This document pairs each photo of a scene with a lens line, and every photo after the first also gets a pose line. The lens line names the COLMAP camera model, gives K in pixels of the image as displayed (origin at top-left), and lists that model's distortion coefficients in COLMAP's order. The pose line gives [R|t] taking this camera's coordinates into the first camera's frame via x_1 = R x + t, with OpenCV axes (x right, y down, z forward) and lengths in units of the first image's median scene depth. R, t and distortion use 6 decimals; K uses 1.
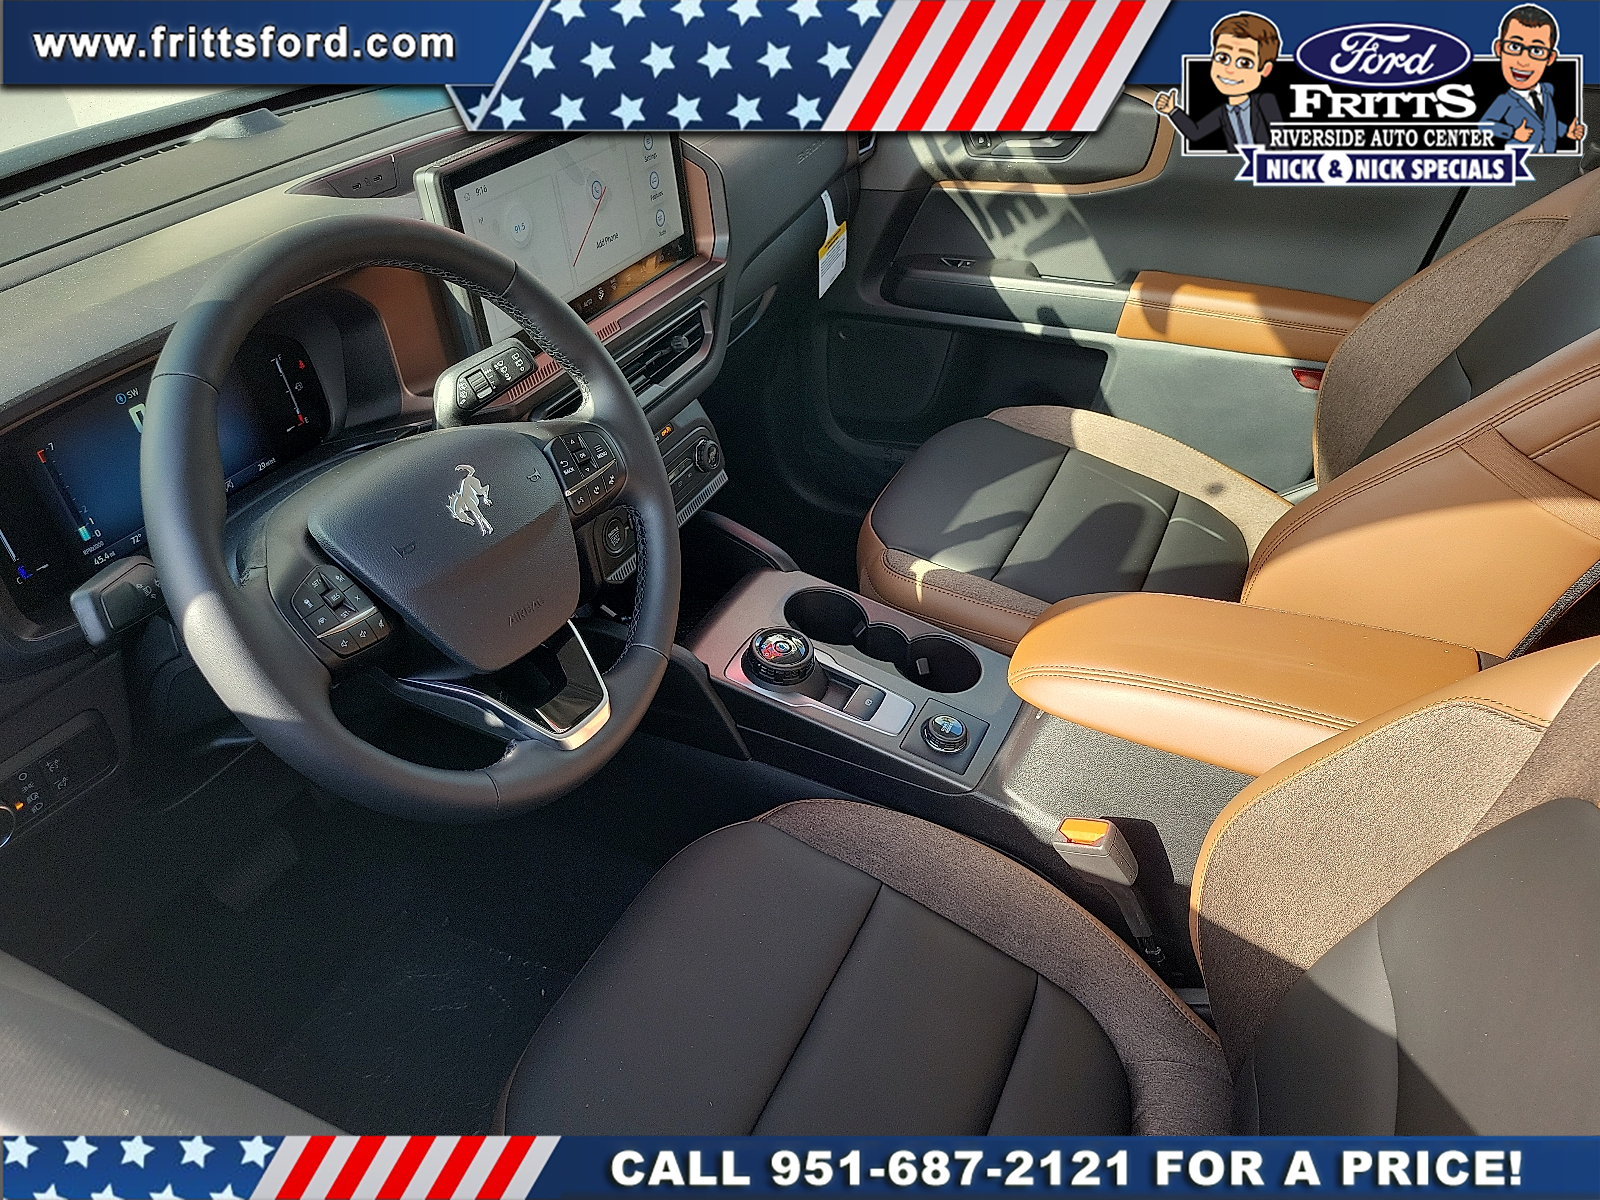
lens RADIAL K [[1191.5, 0, 826.3], [0, 1191.5, 601.0], [0, 0, 1]] dist [0.004812, 0.004821]
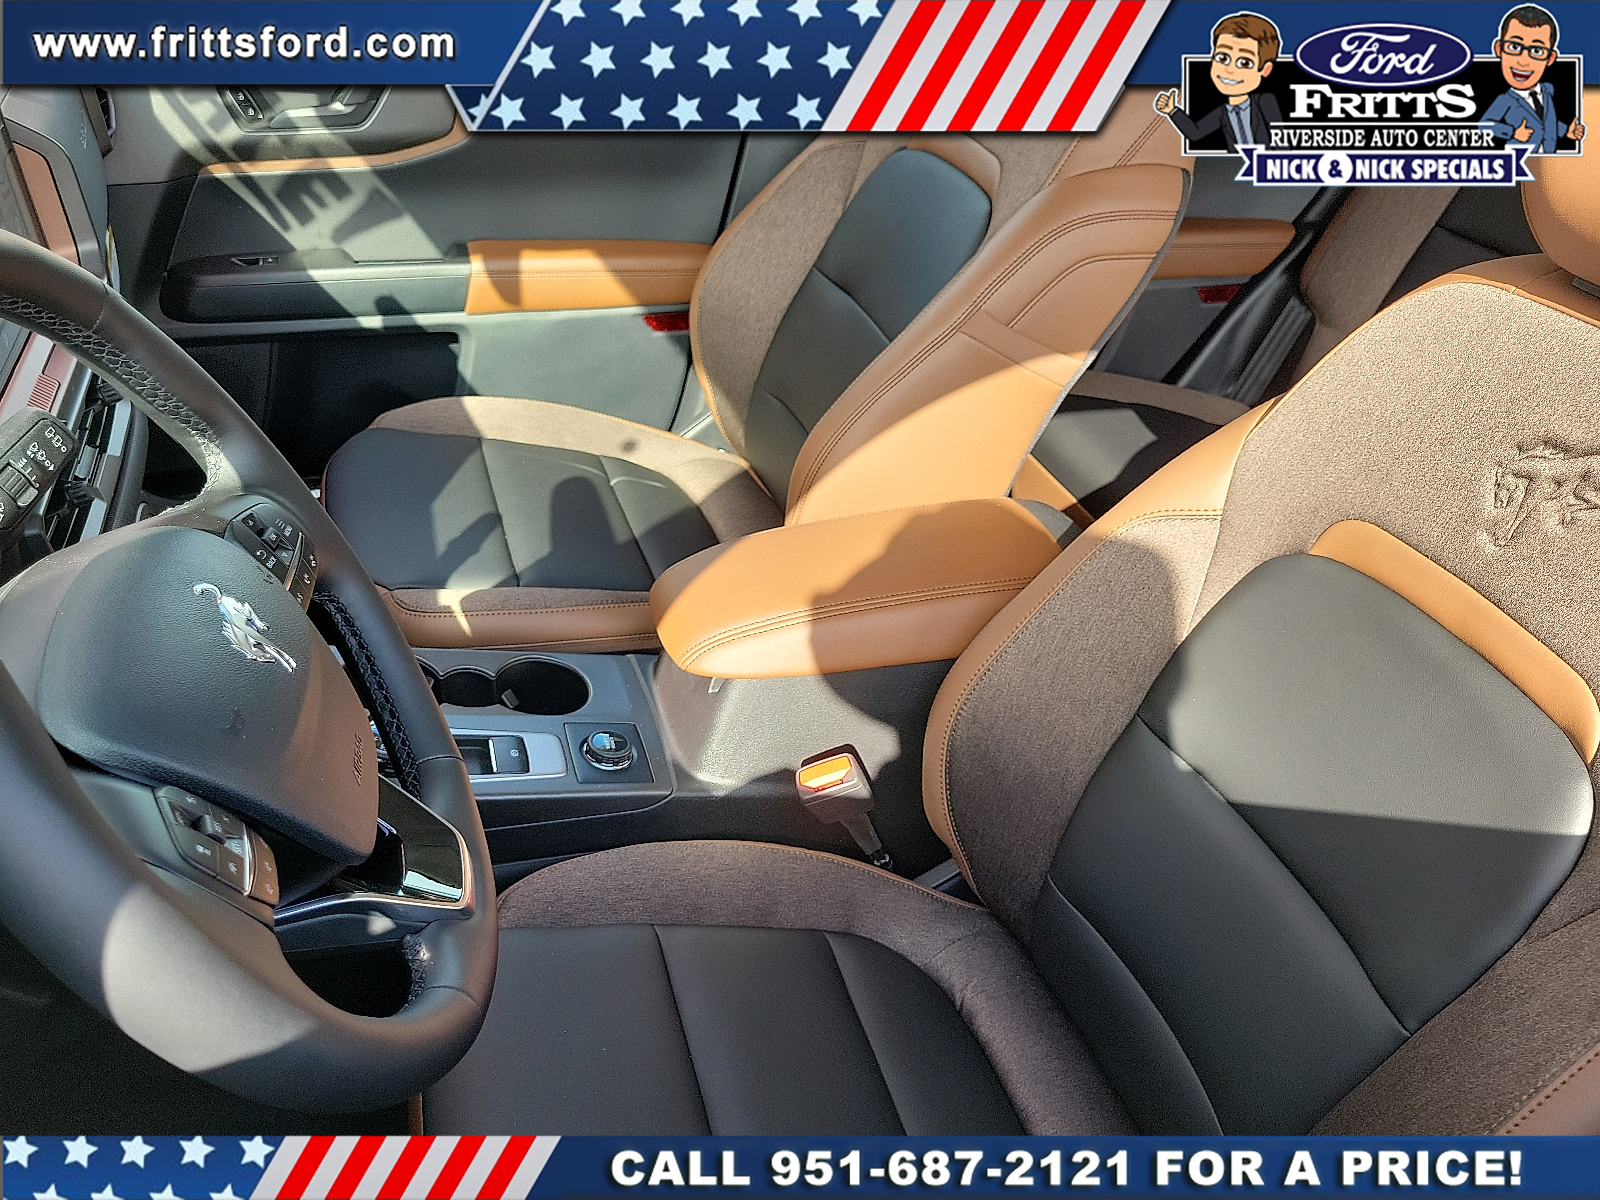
lens RADIAL K [[1191.5, 0, 826.3], [0, 1191.5, 601.0], [0, 0, 1]] dist [0.004812, 0.004821]
pose [[0.706576, -0.314837, 0.633741, -0.225064], [0.311881, 0.942452, 0.120478, -0.036482], [-0.635201, 0.112525, 0.764106, 0.137735]]
